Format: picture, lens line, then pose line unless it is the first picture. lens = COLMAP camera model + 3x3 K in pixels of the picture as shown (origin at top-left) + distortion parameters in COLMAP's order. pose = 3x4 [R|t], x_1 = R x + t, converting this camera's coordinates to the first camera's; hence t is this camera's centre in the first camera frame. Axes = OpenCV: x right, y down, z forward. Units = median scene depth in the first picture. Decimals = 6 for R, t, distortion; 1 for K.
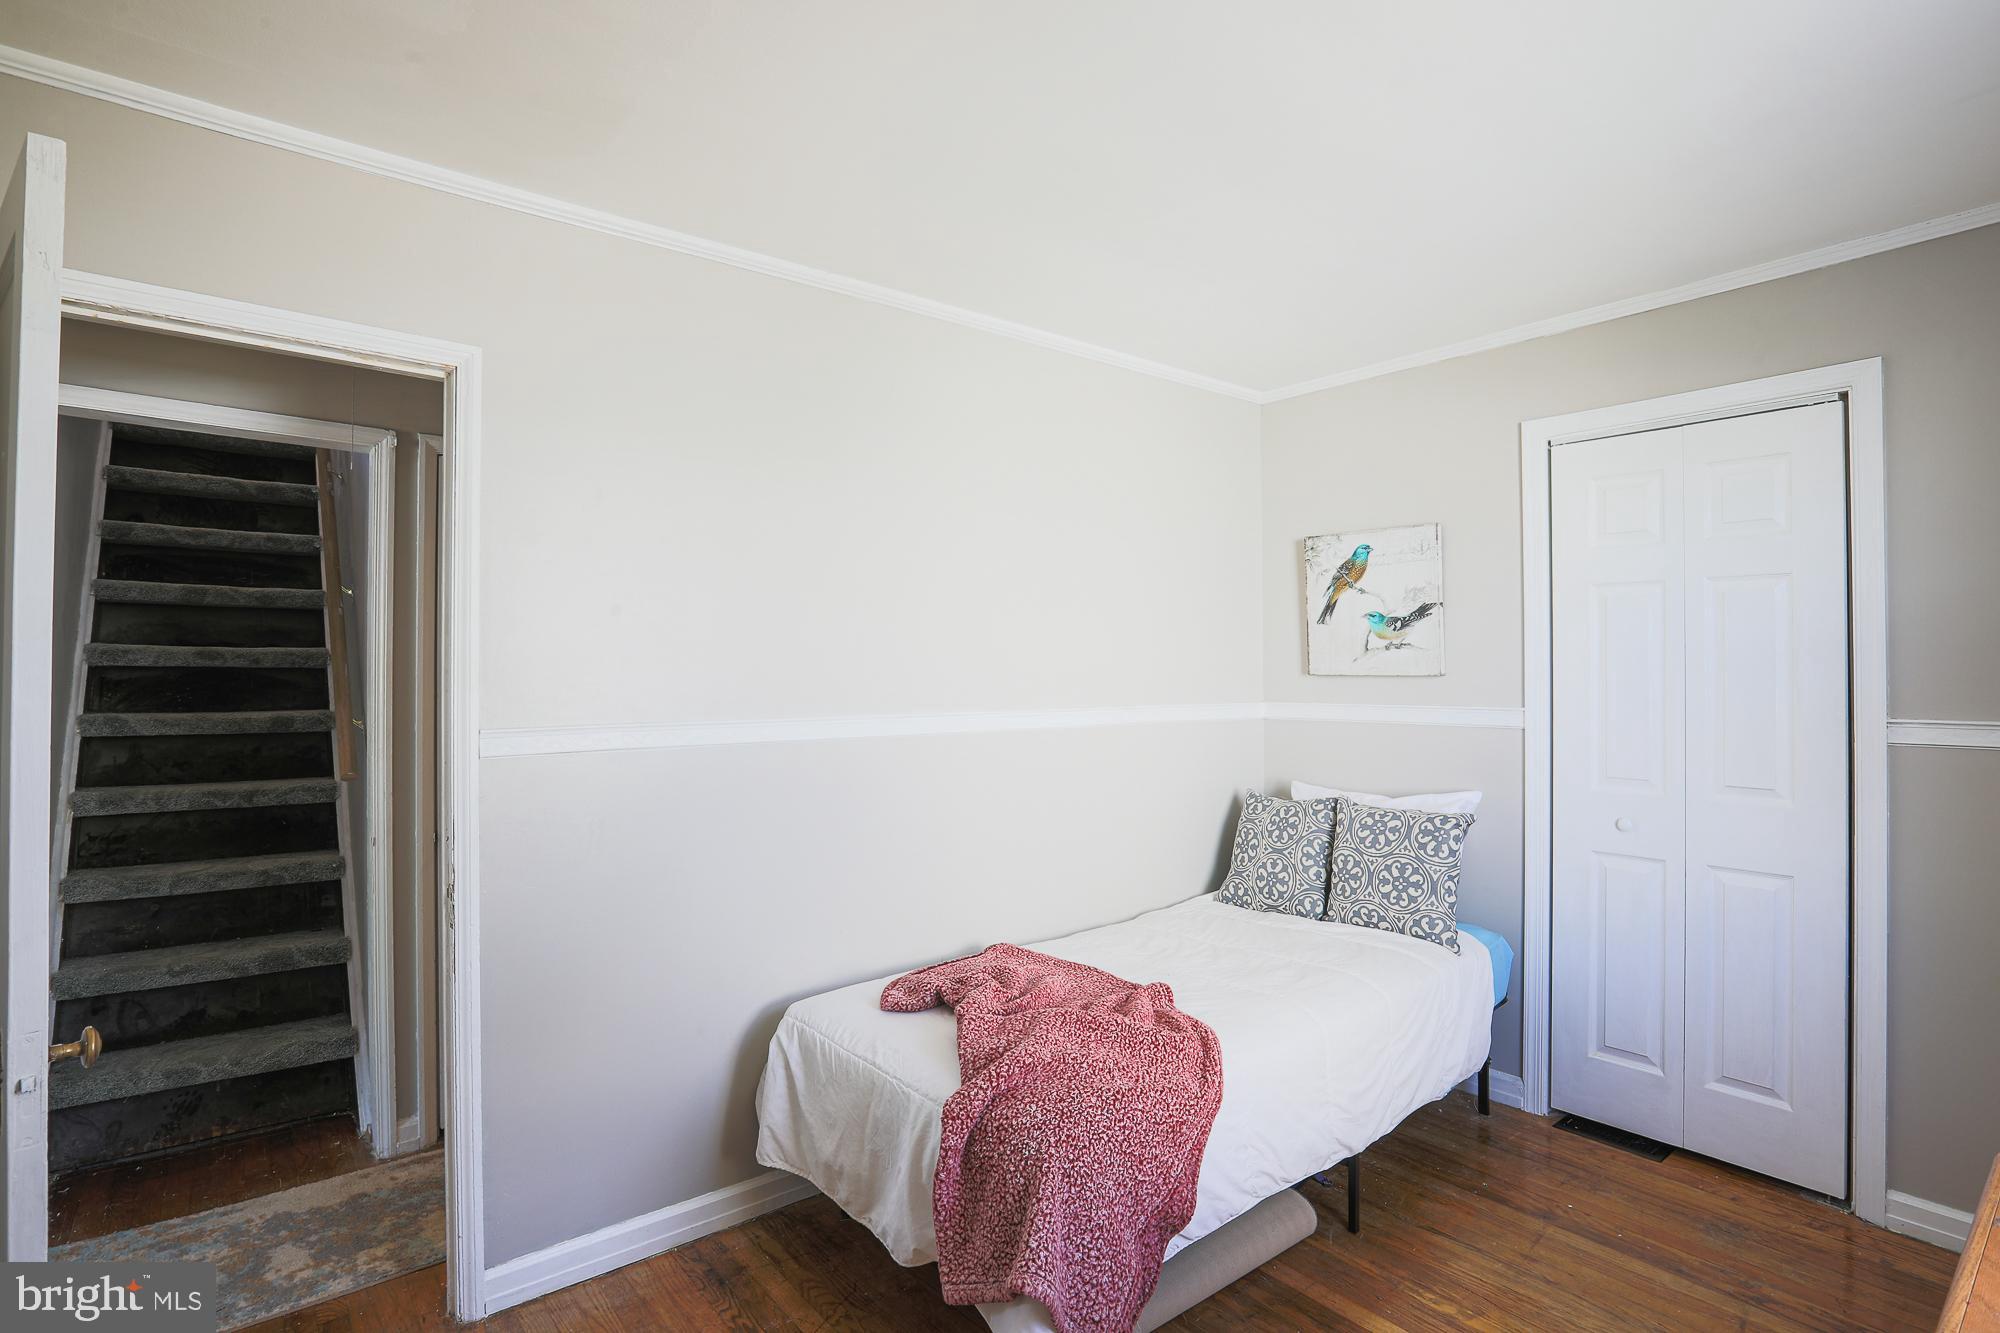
lens RADIAL K [[989.3, 0, 1010.0], [0, 989.3, 657.6], [0, 0, 1]] dist [-0.052788, 0.014551]
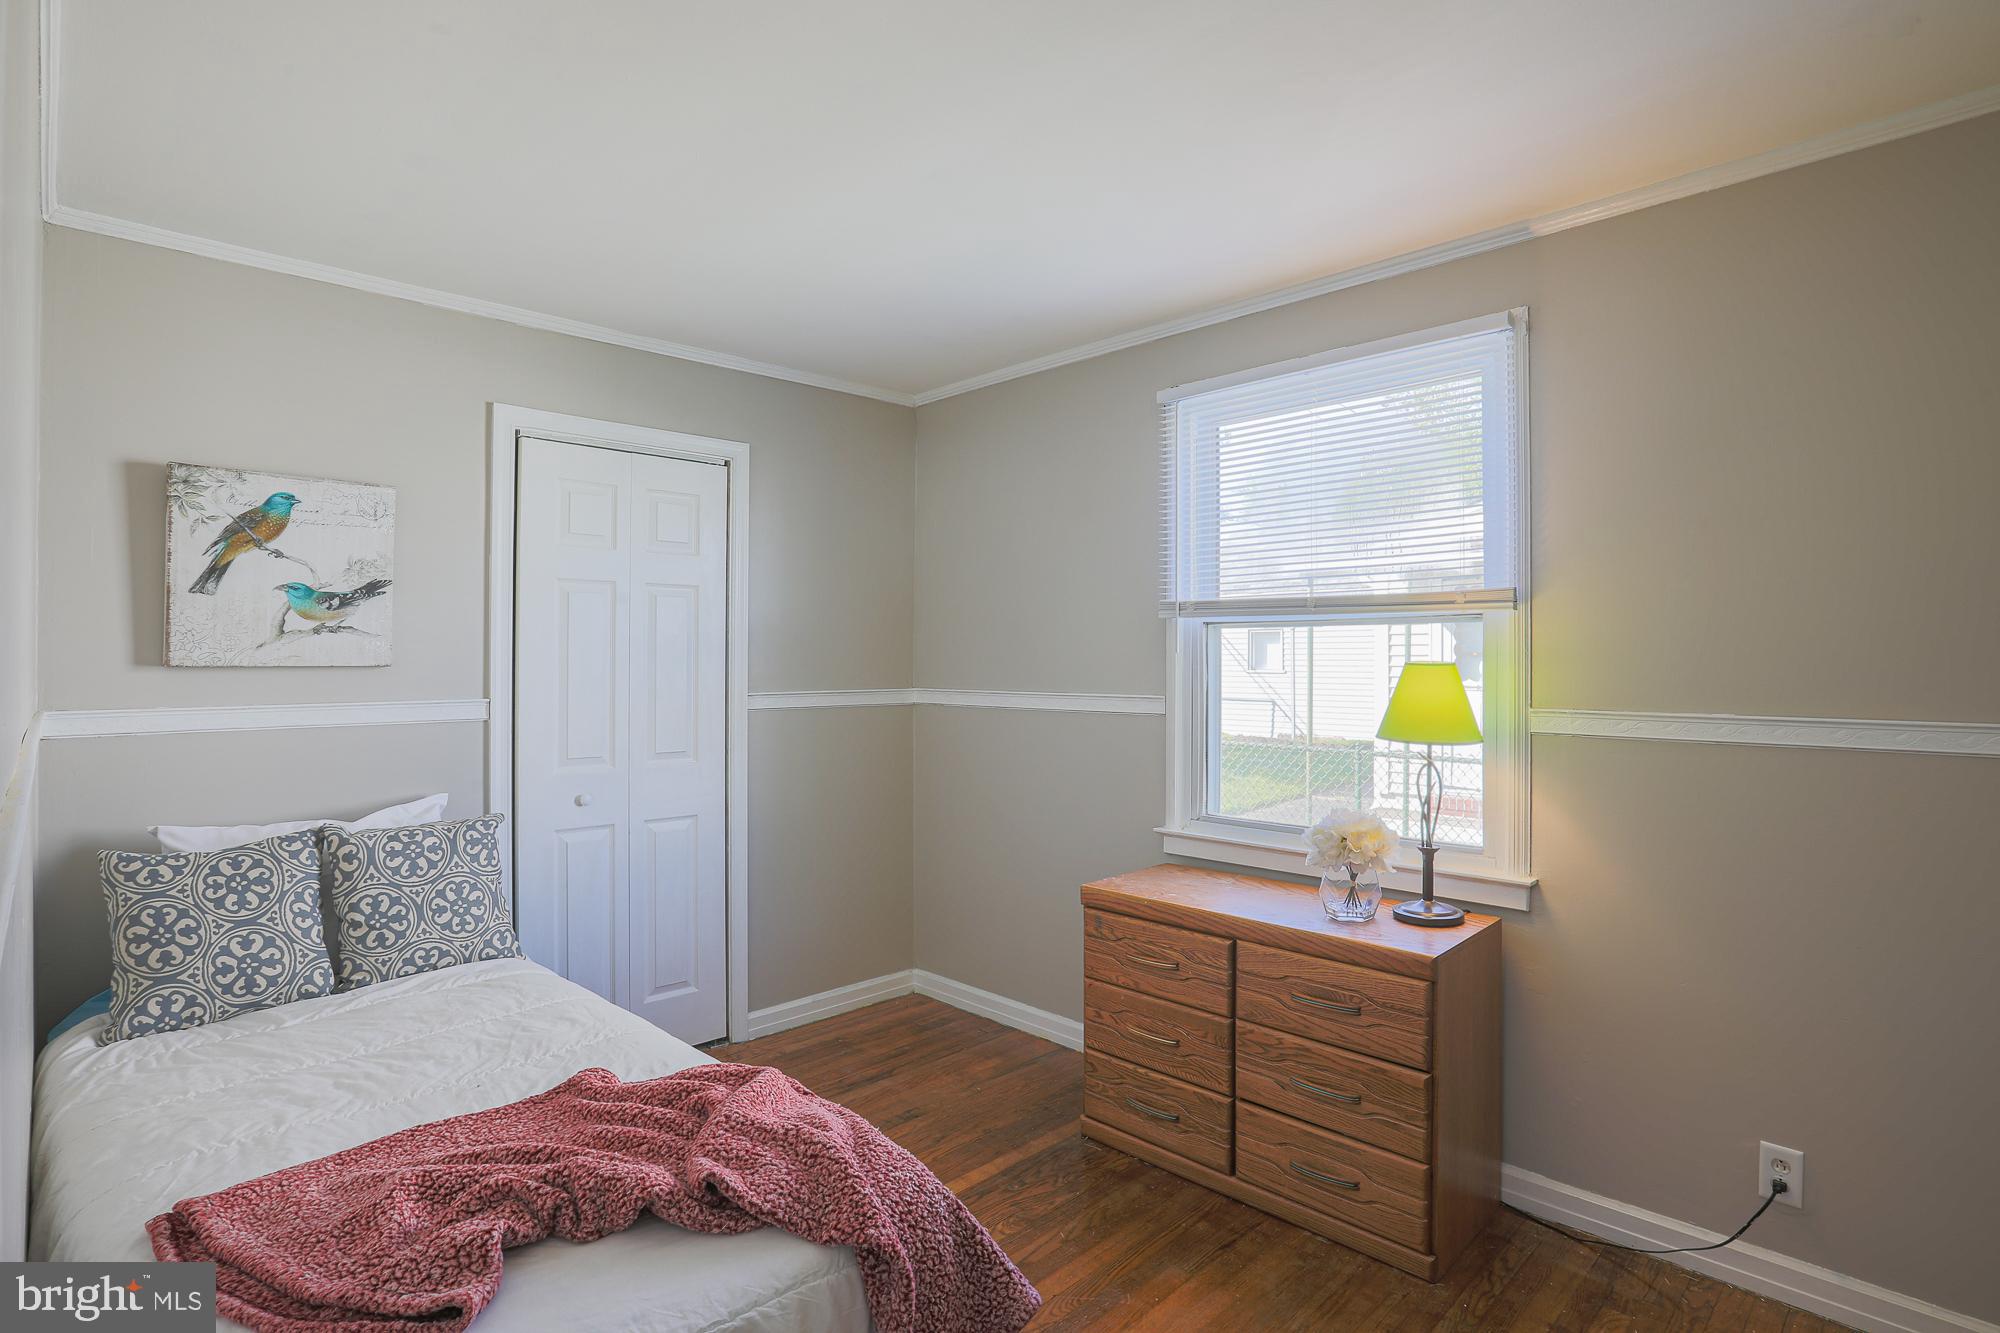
lens RADIAL K [[989.3, 0, 1007.1], [0, 989.3, 661.9], [0, 0, 1]] dist [-0.052788, 0.014551]
pose [[-0.092238, 0.000305, 0.995737, -0.447523], [-0.009668, 0.999953, -0.001202, 0.010508], [-0.995690, -0.009738, -0.092230, 0.540631]]
